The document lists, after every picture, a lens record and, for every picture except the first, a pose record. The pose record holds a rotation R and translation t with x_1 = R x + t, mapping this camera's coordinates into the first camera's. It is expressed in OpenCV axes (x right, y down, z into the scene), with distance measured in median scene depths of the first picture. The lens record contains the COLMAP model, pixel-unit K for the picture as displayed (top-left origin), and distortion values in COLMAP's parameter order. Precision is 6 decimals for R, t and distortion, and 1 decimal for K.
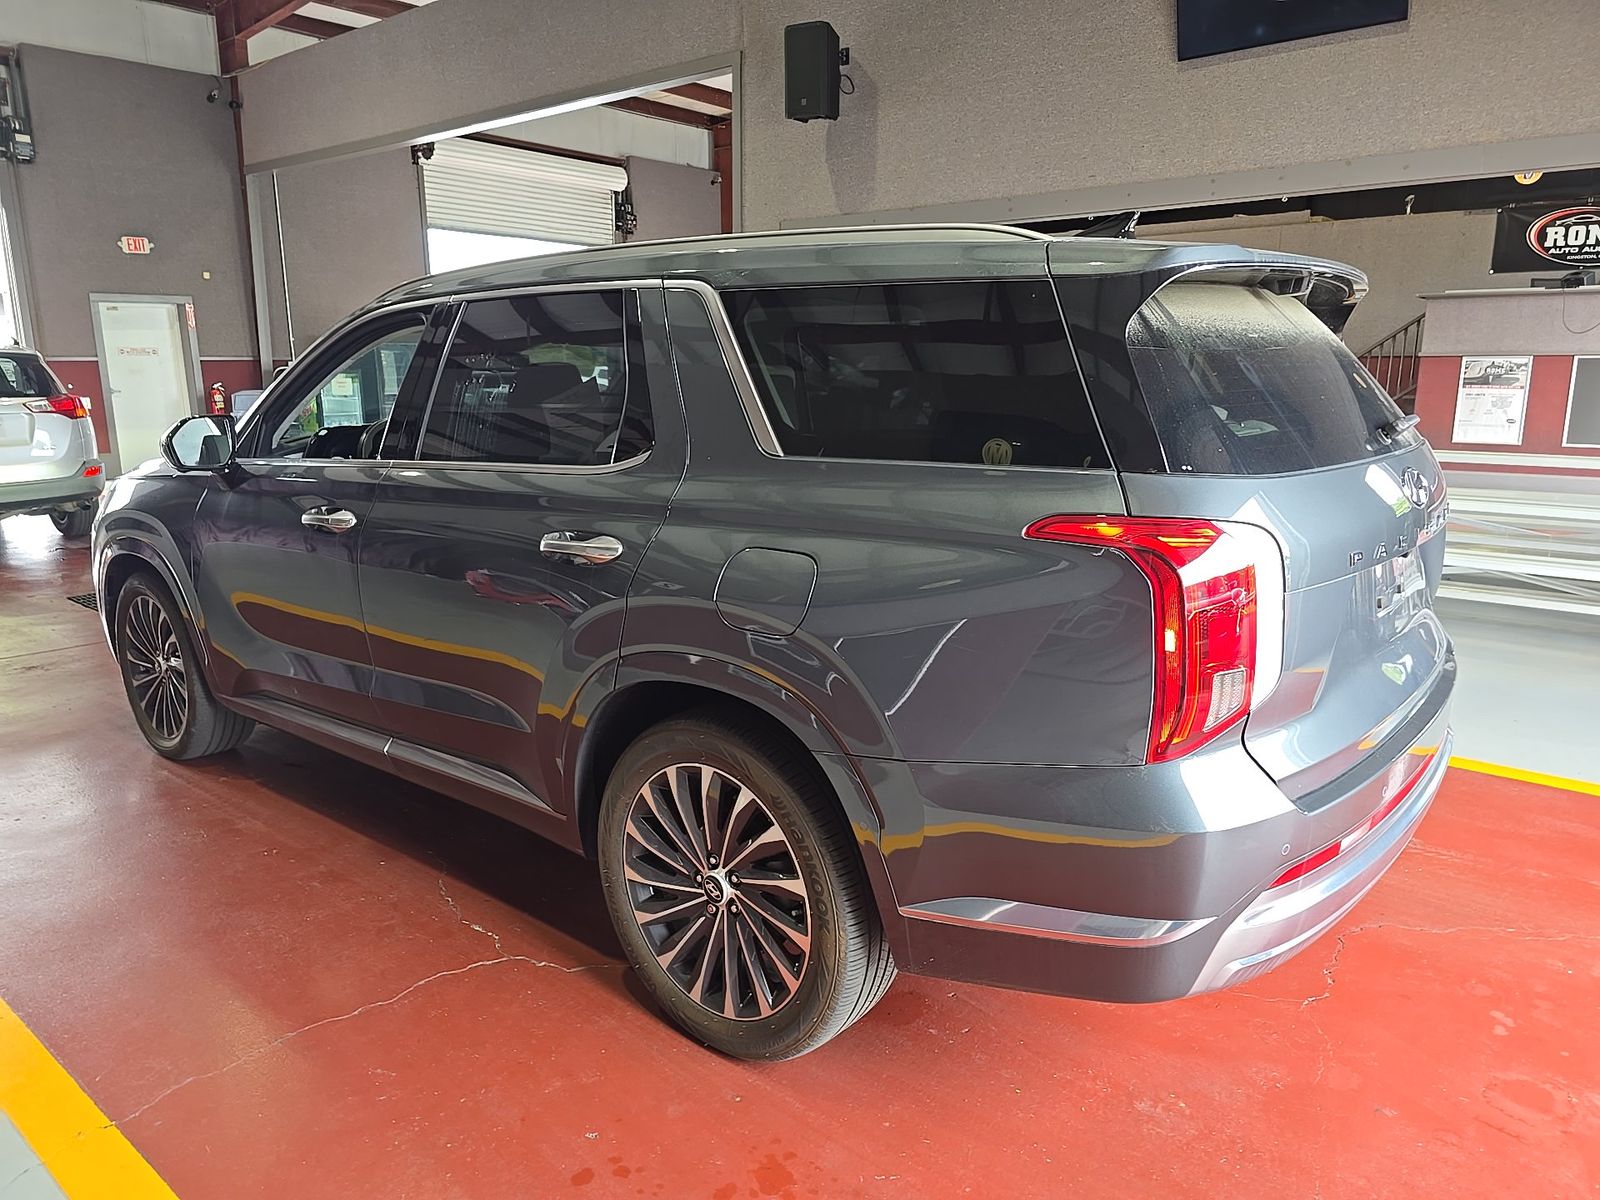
lens RADIAL K [[1102.0, 0, 789.7], [0, 1102.0, 601.5], [0, 0, 1]] dist [0.043834, -0.042918]
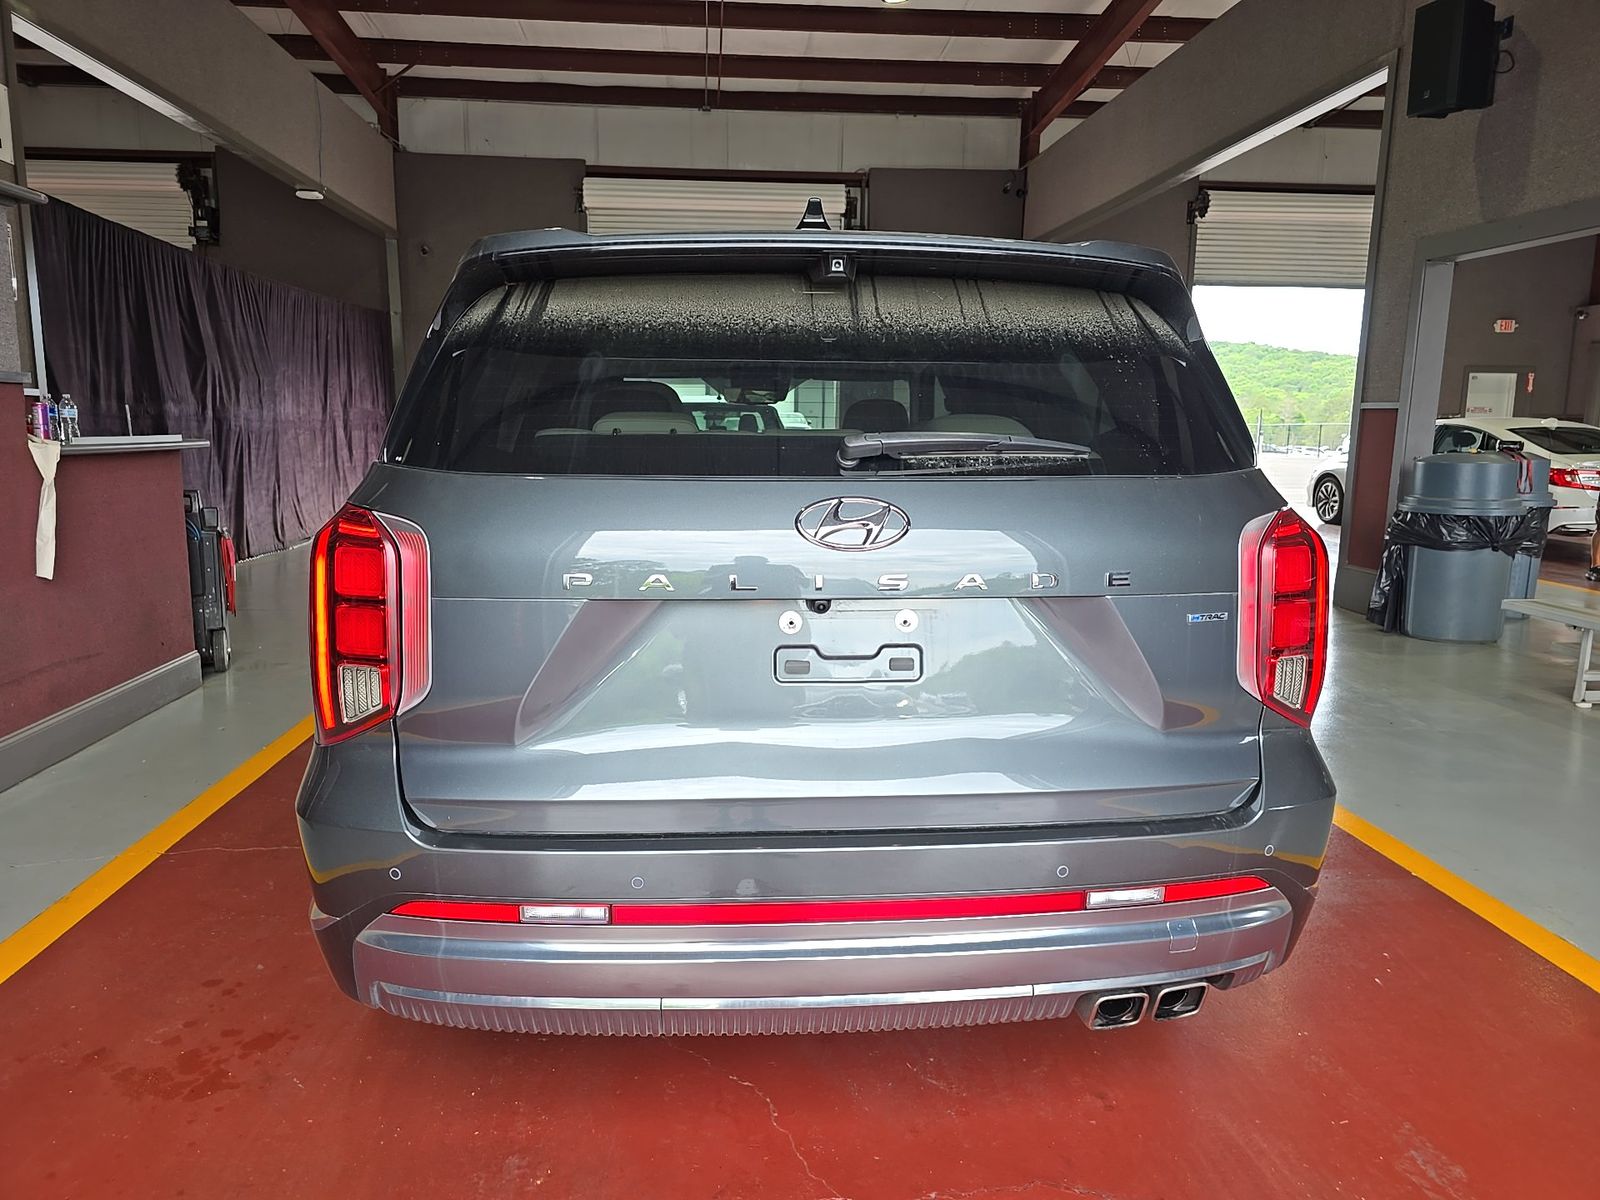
lens RADIAL K [[1090.5, 0, 800.0], [0, 1090.5, 600.0], [0, 0, 1]] dist [0.043799, -0.041112]
pose [[0.697753, 0.124907, -0.705364, 0.189984], [-0.162959, 0.986540, 0.013497, -0.010010], [0.697556, 0.105528, 0.708717, 0.083476]]
